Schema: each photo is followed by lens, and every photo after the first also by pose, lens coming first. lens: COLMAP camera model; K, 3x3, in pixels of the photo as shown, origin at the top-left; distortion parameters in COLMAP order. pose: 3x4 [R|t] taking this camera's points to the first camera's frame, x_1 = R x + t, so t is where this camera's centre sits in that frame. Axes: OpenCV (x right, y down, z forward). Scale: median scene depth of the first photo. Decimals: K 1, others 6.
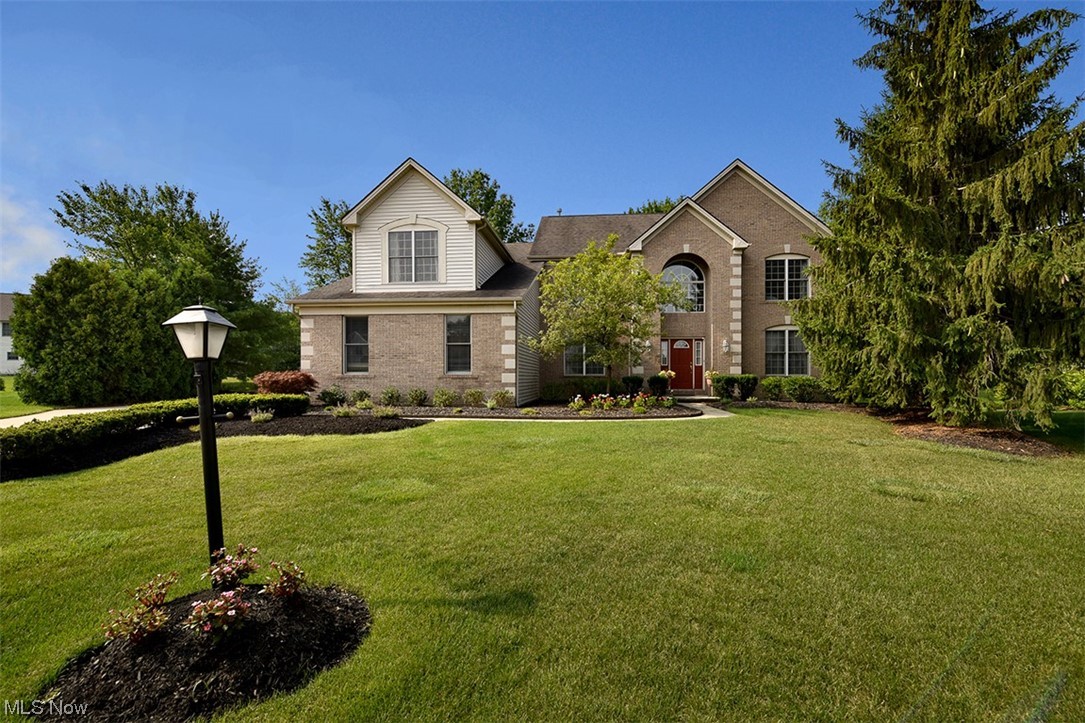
lens RADIAL K [[471.7, 0, 542.8], [0, 471.7, 377.7], [0, 0, 1]] dist [0.000755, -0.000105]
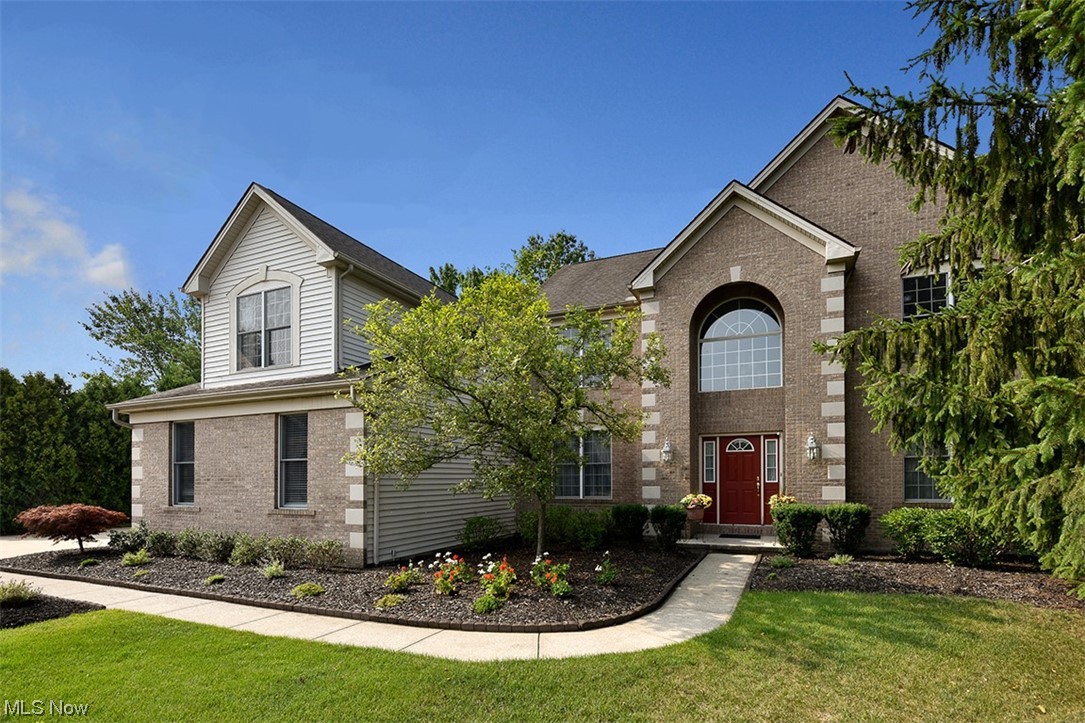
lens RADIAL K [[507.9, 0, 558.4], [0, 507.9, 471.4], [0, 0, 1]] dist [-0.002479, -0.000275]
pose [[0.953481, -0.010850, -0.301258, 0.307283], [0.009100, 0.999933, -0.007211, -0.041633], [0.301315, 0.004134, 0.953516, 0.397093]]
